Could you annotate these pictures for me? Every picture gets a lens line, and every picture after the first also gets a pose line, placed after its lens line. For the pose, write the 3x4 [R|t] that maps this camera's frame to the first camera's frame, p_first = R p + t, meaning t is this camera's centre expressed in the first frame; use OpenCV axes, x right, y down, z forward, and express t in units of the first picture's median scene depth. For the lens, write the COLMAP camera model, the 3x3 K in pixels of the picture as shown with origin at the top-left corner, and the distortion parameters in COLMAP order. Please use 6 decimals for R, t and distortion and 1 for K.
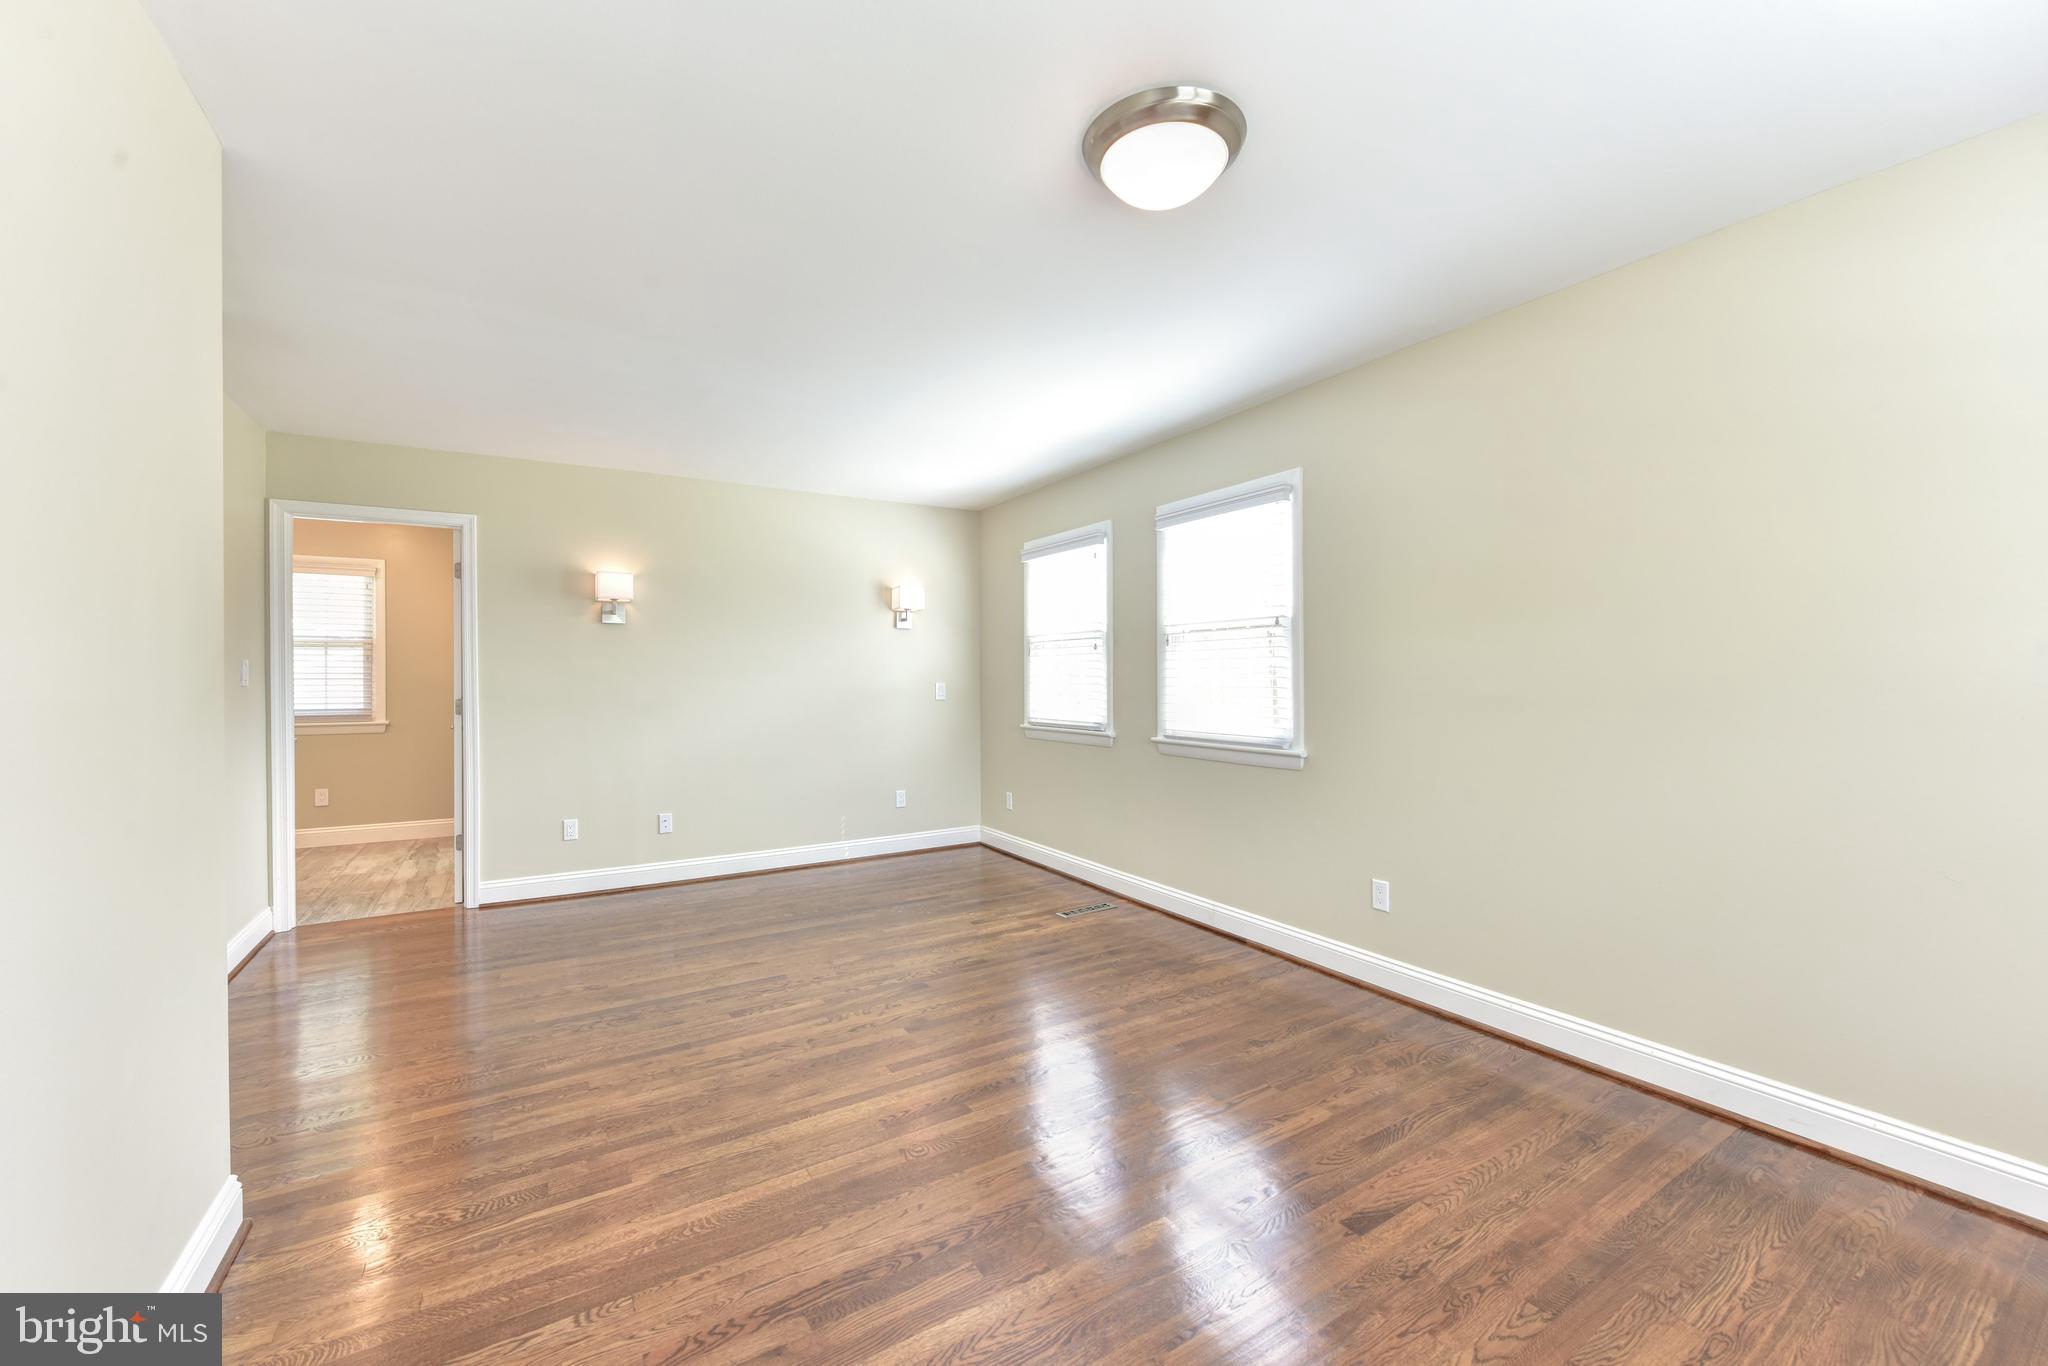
lens RADIAL K [[812.8, 0, 1014.5], [0, 812.8, 681.8], [0, 0, 1]] dist [-0.002613, -0.000066]
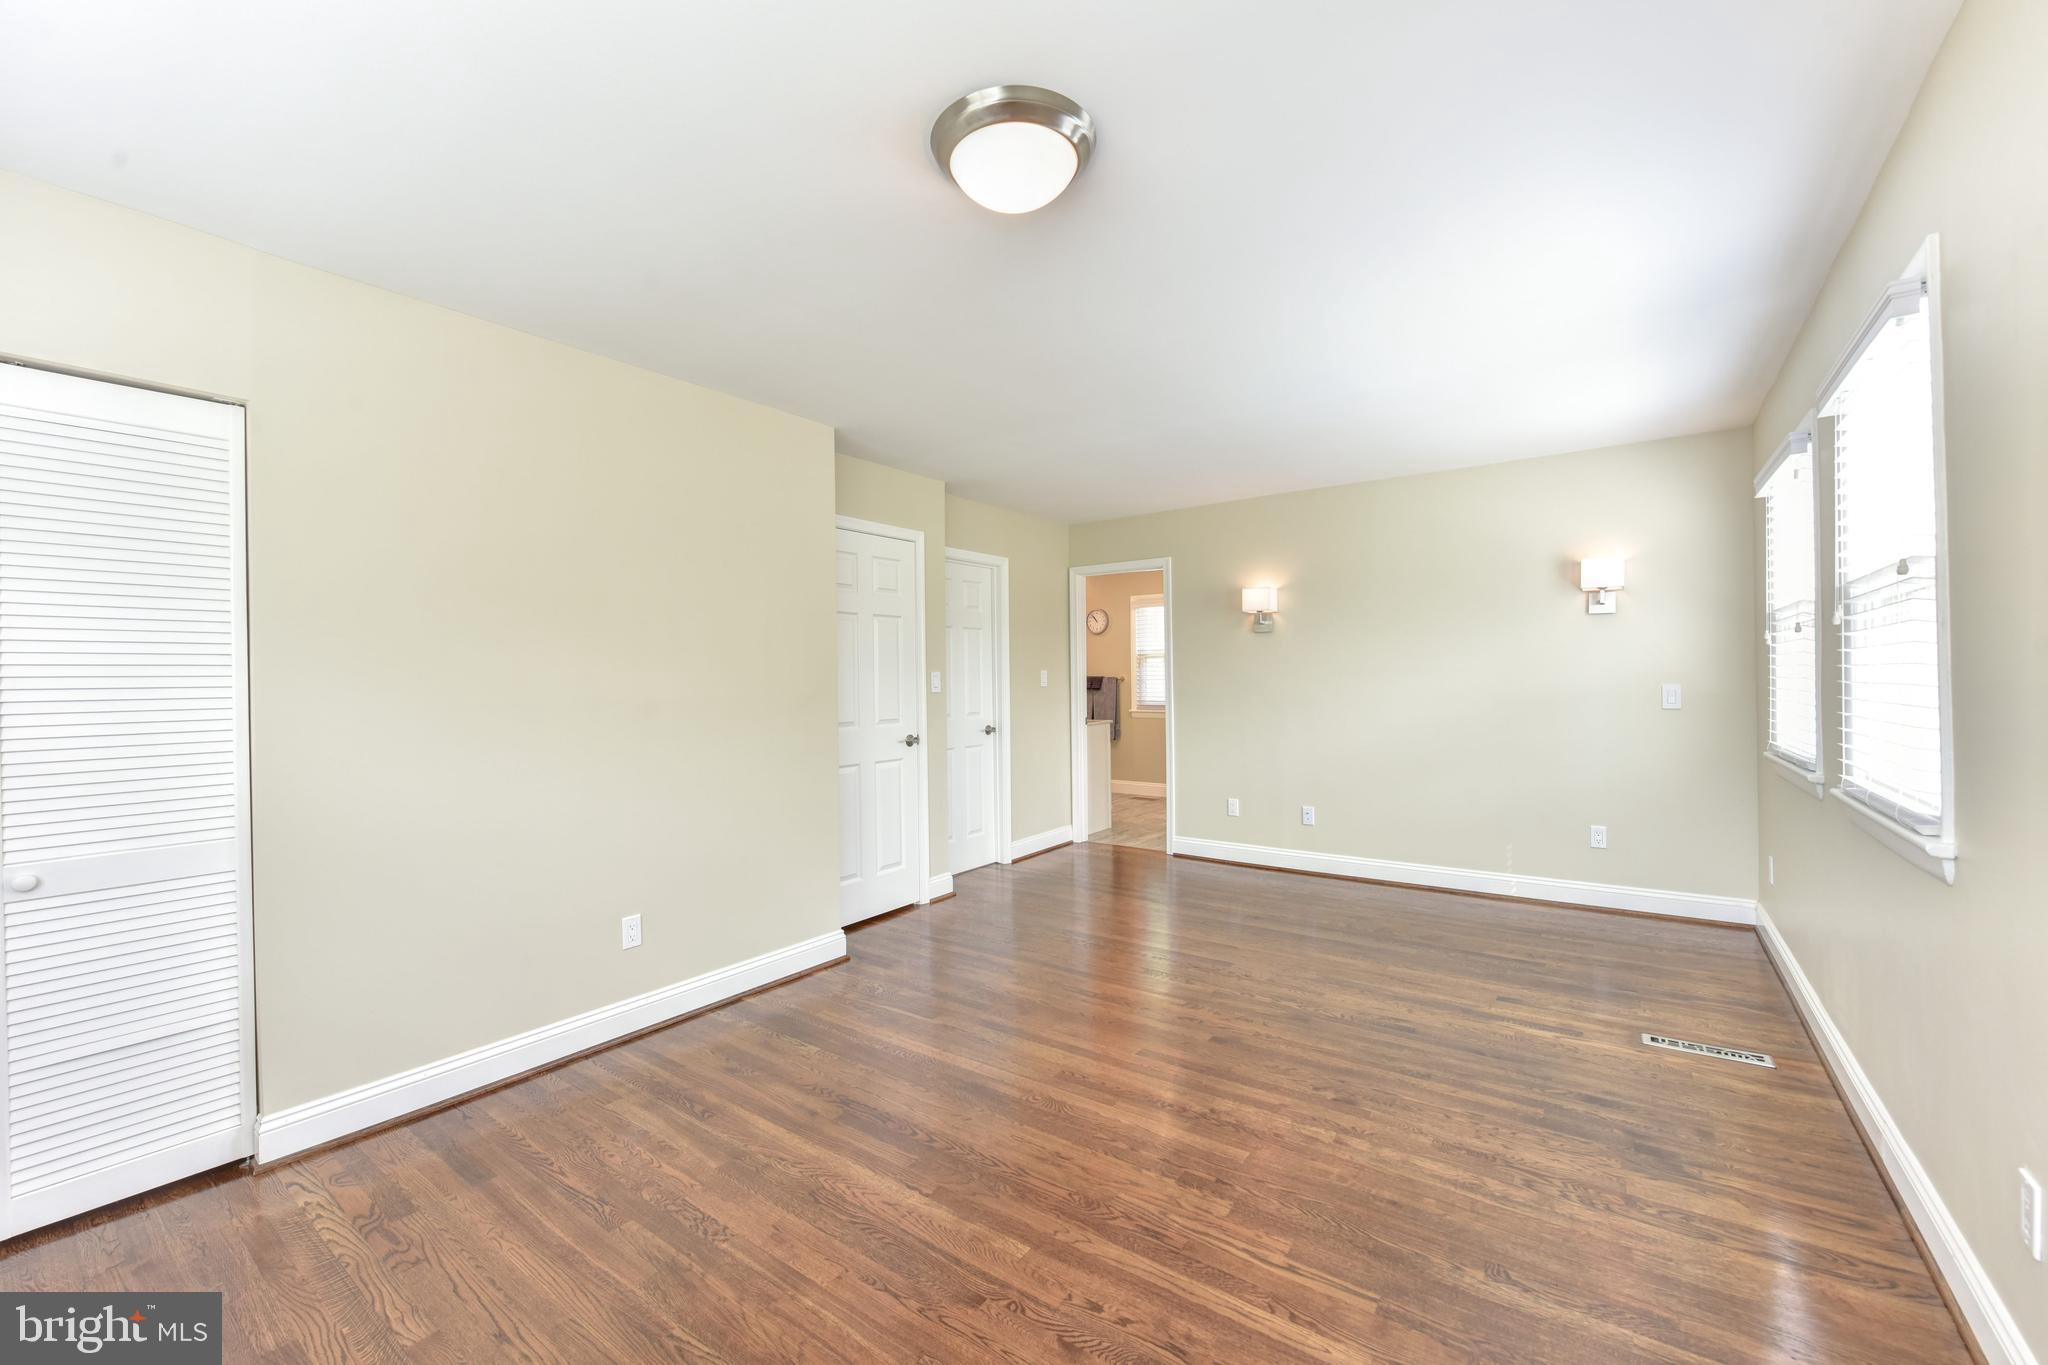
lens RADIAL K [[812.8, 0, 1014.8], [0, 812.8, 679.1], [0, 0, 1]] dist [-0.002613, -0.000066]
pose [[0.380746, -0.000711, -0.924679, 0.465650], [0.003683, 0.999993, 0.000747, -0.008965], [0.924672, -0.003690, 0.380746, 0.266726]]
